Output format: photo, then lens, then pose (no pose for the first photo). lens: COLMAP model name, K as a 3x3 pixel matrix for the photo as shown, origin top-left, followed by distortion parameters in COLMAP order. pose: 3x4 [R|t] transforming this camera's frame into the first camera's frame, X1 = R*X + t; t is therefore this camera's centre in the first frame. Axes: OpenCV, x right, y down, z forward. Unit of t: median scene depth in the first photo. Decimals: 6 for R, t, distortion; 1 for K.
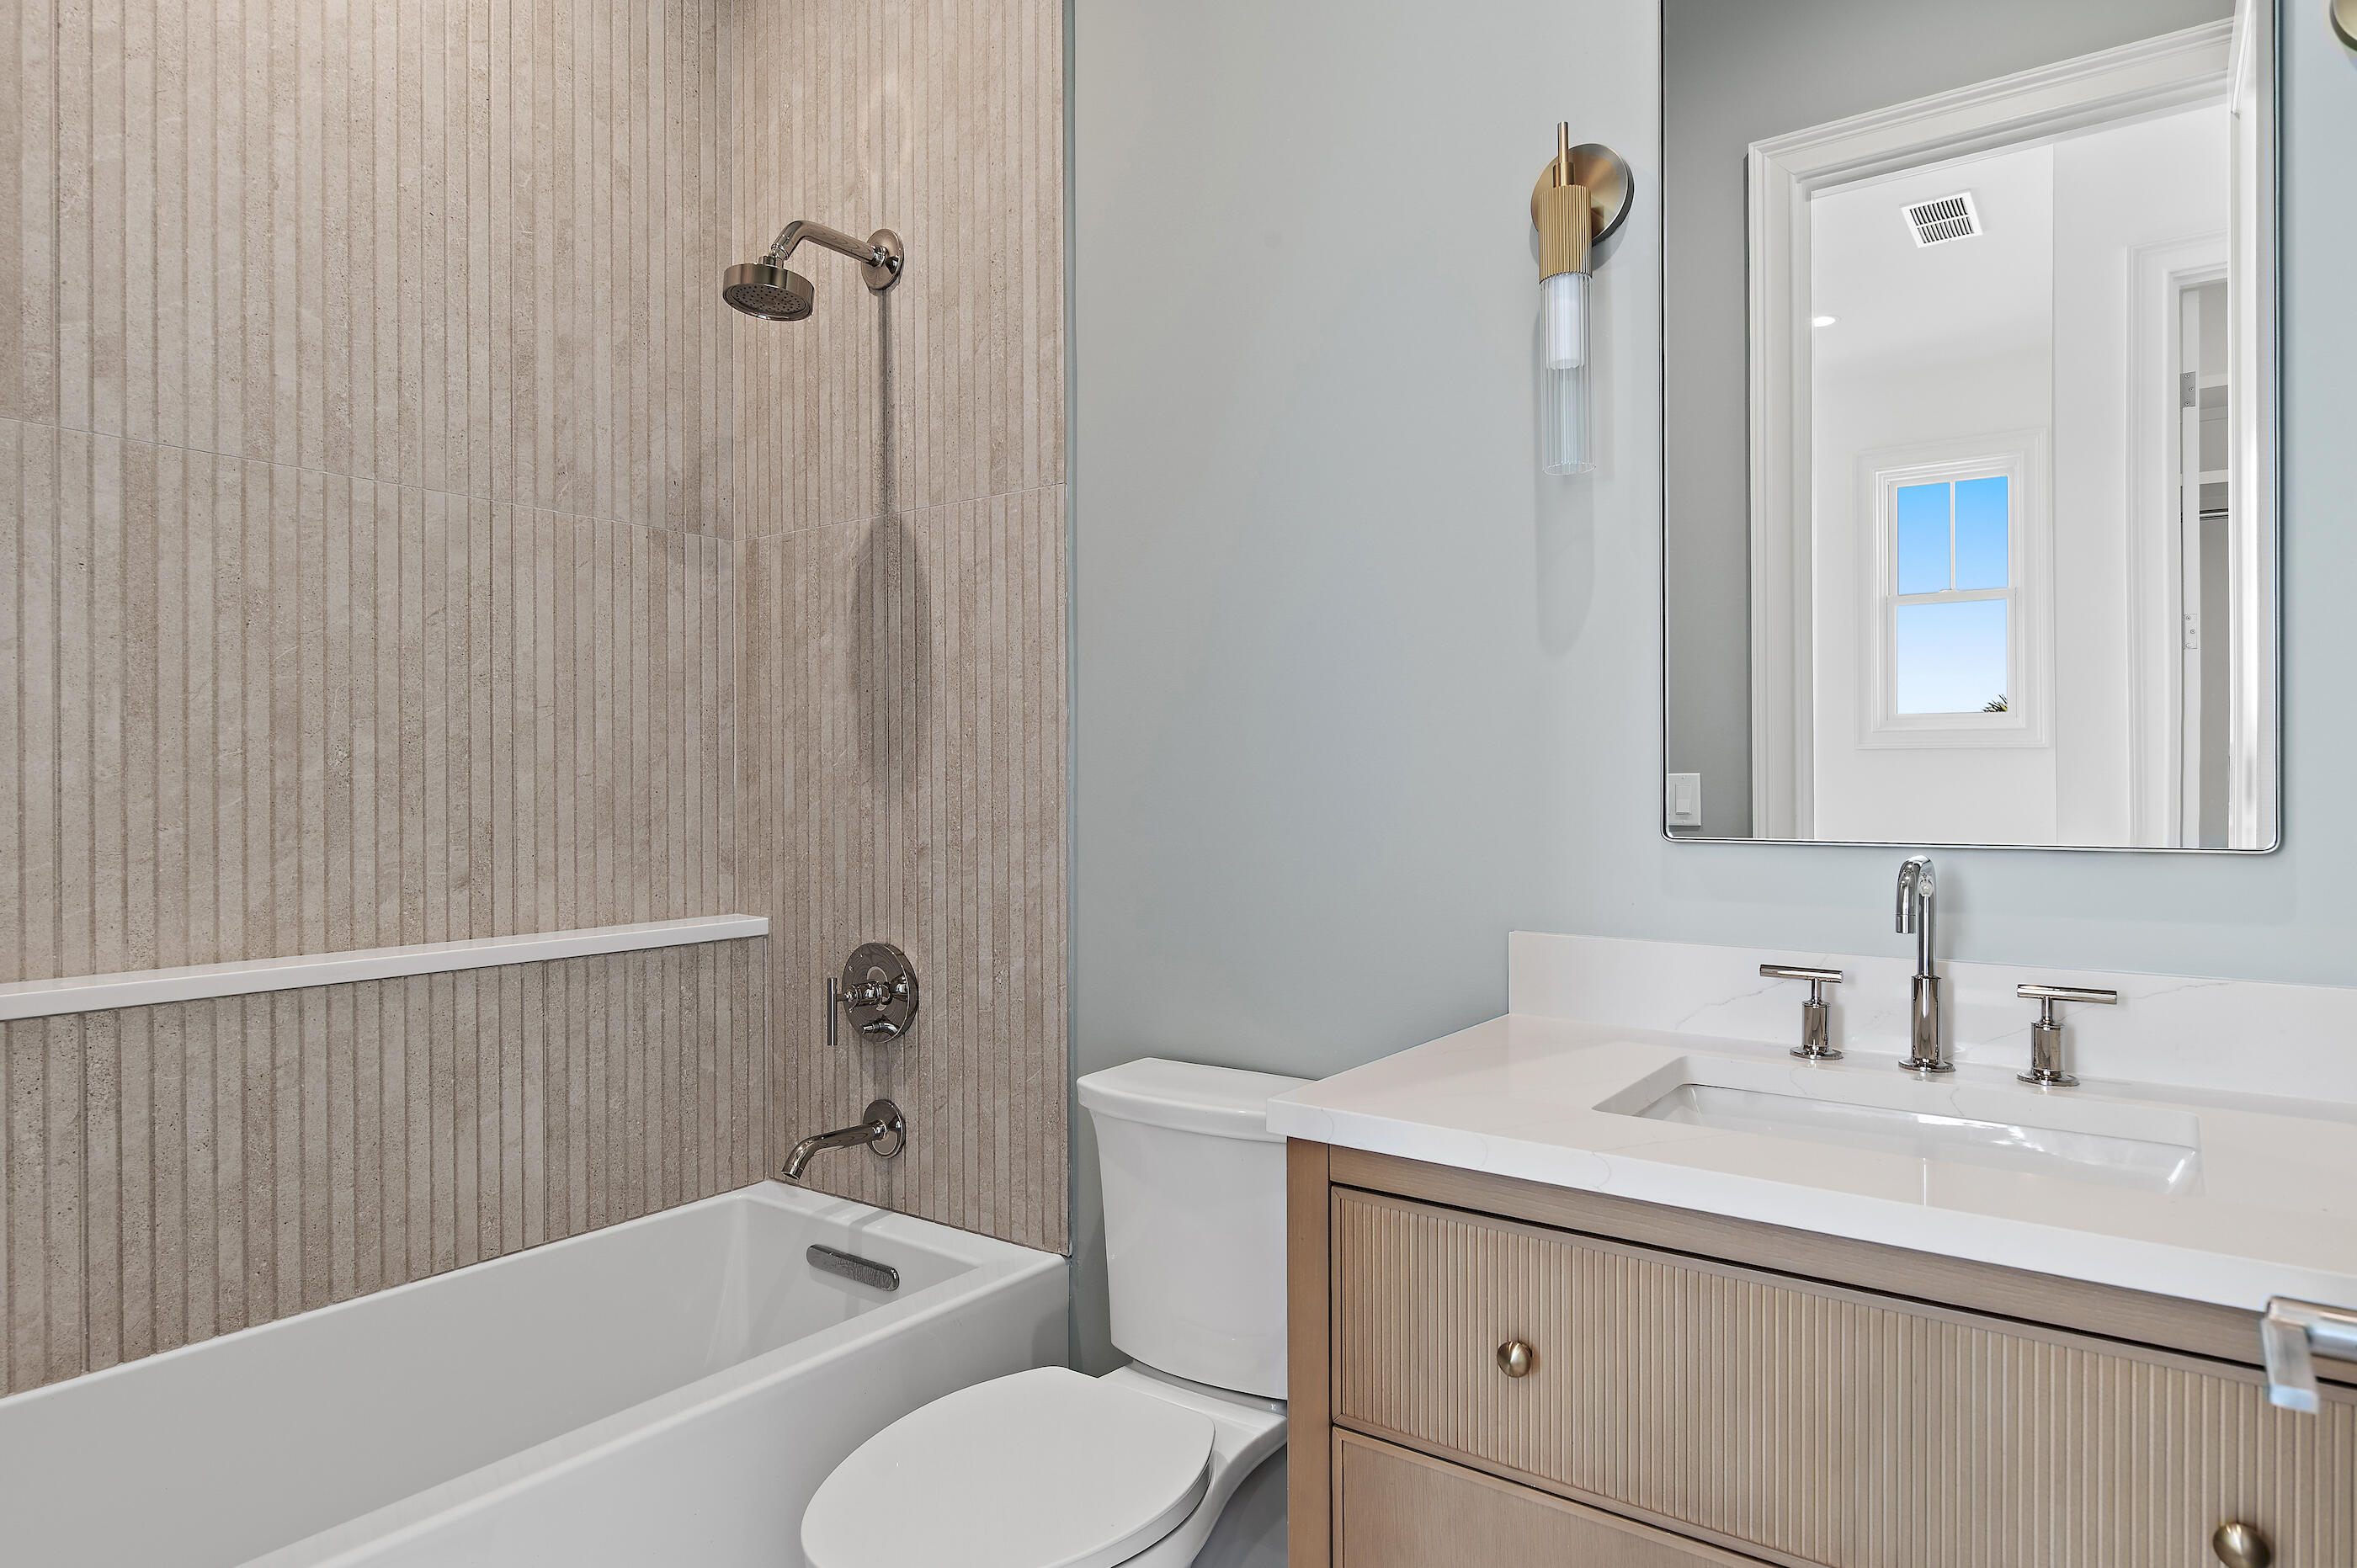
lens RADIAL K [[1332.5, 0, 1176.8], [0, 1332.5, 789.2], [0, 0, 1]] dist [0.000680, -0.000928]
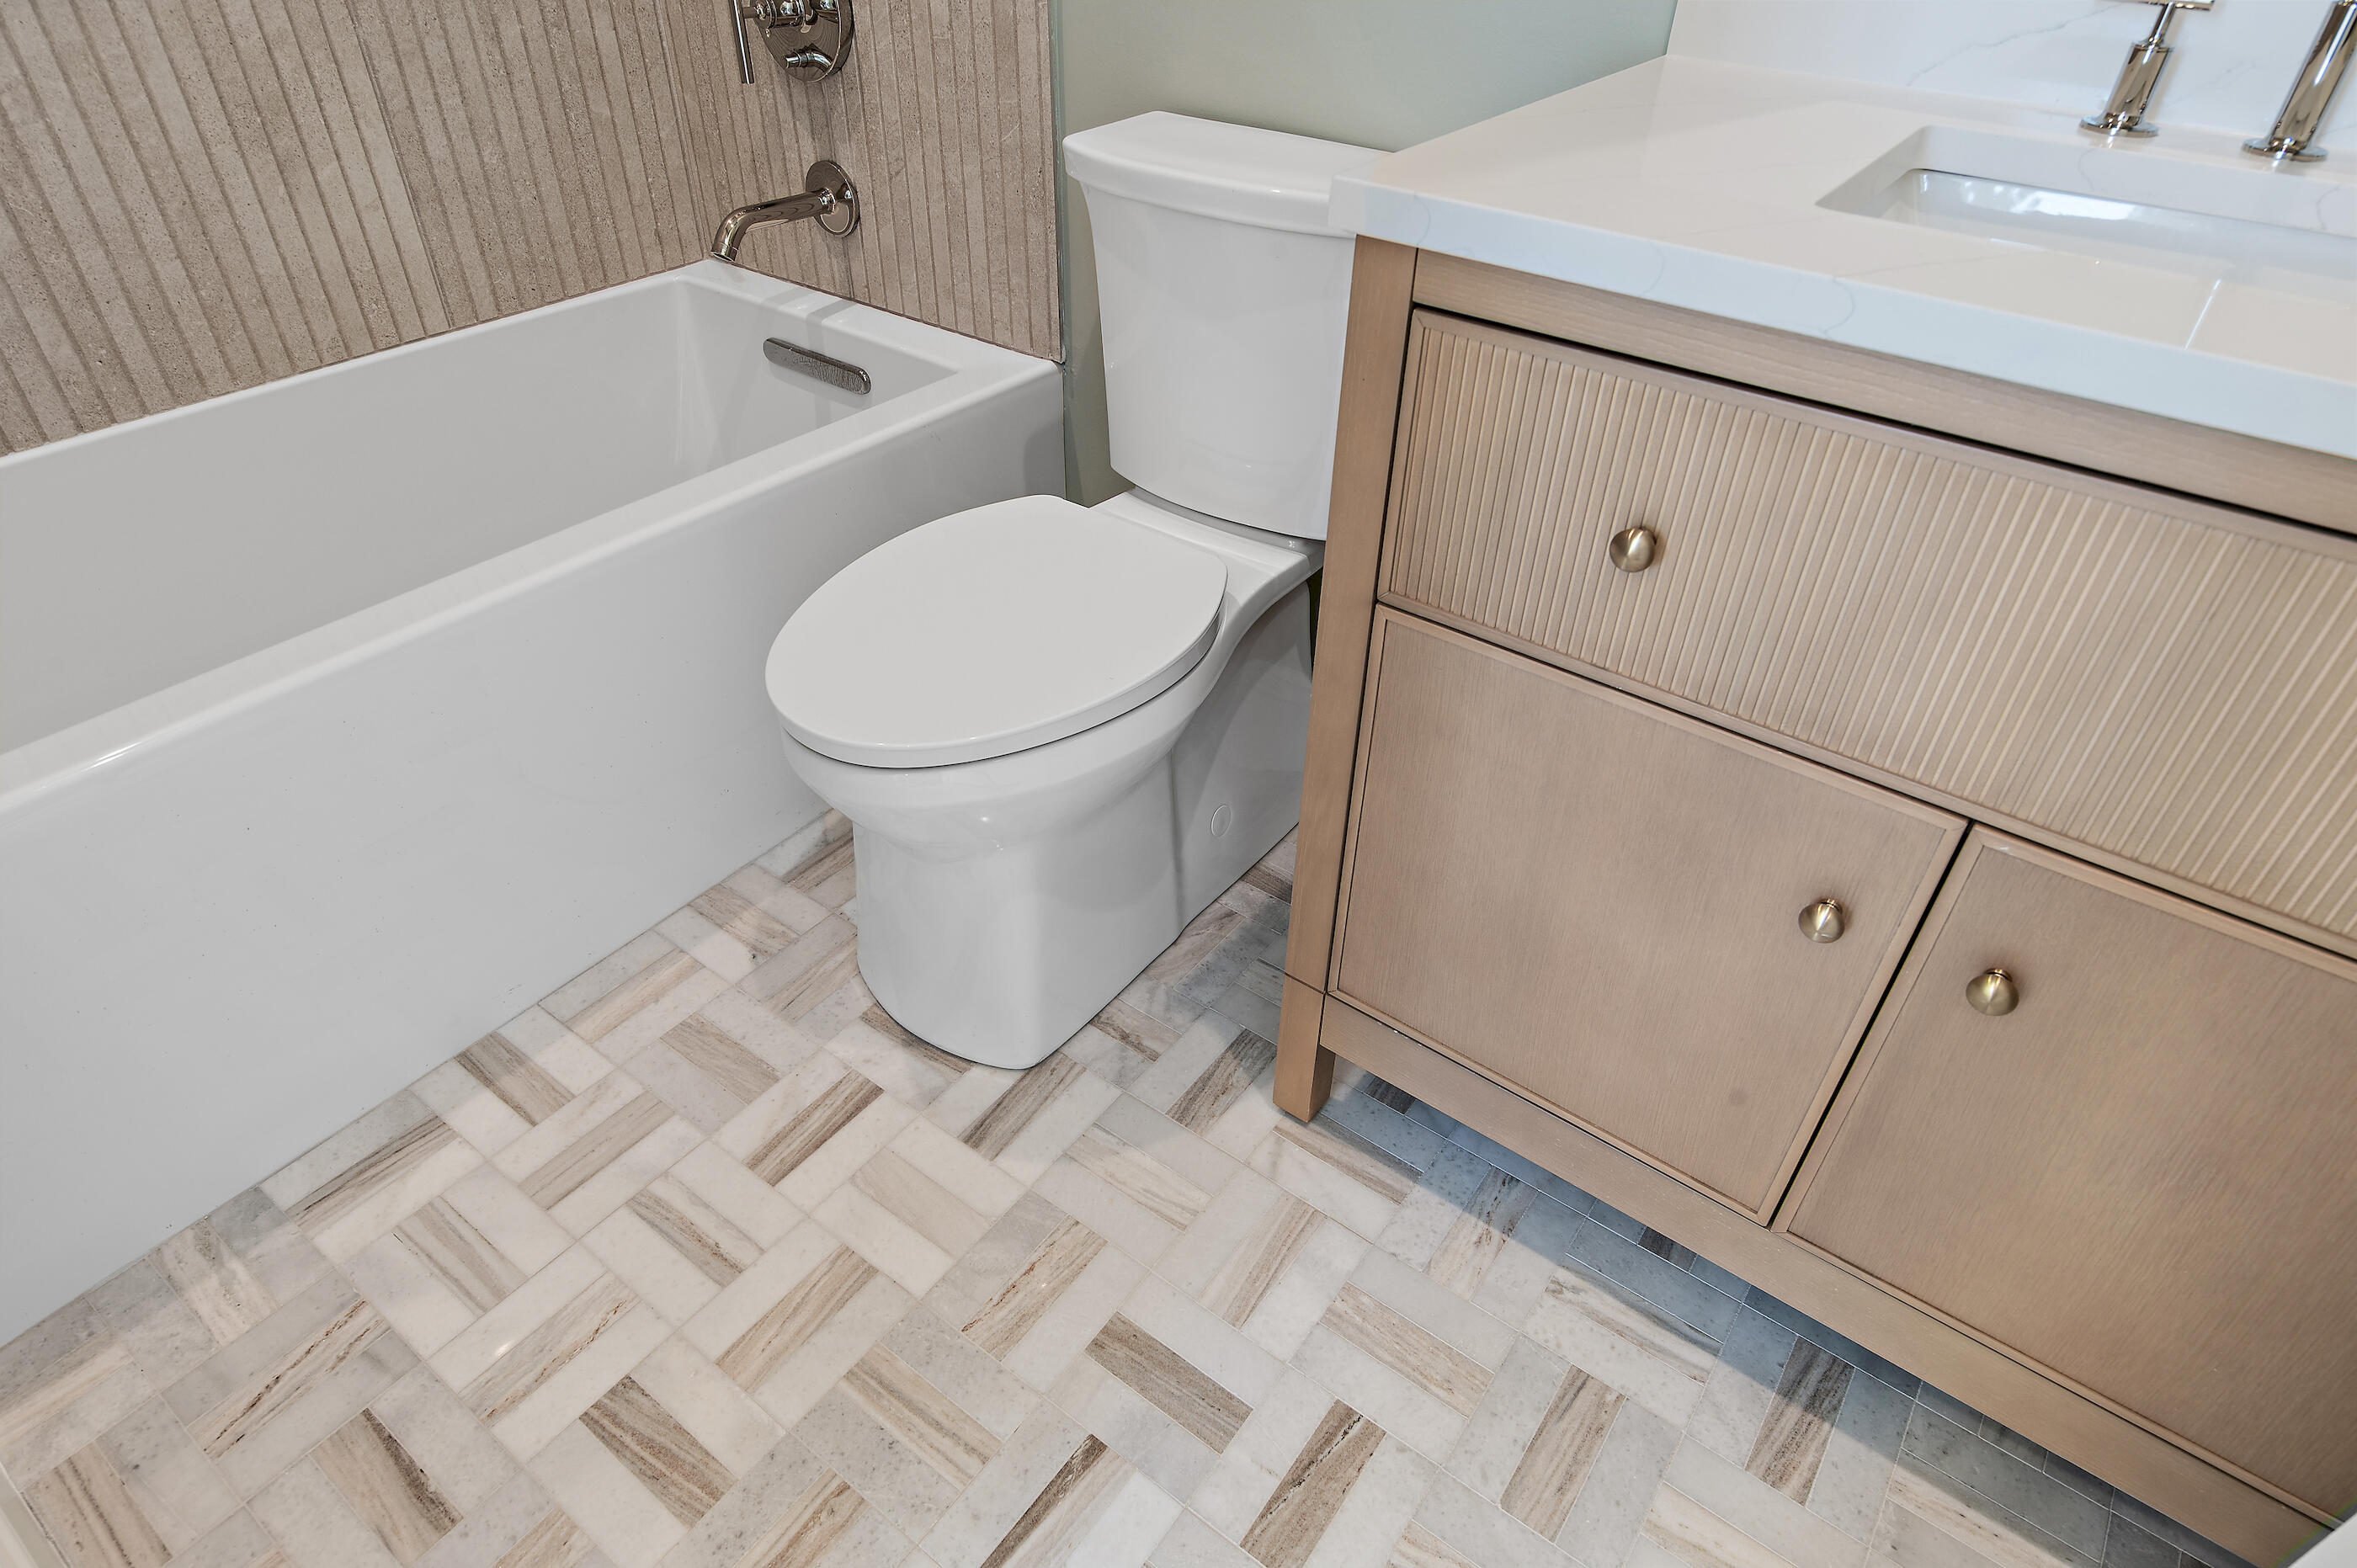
lens RADIAL K [[1332.5, 0, 1176.8], [0, 1332.5, 789.2], [0, 0, 1]] dist [0.000680, -0.000928]
pose [[0.999668, 0.025087, 0.005827, -0.004573], [-0.023344, 0.787027, 0.616477, 0.033902], [0.010880, -0.616408, 0.787352, 0.149170]]
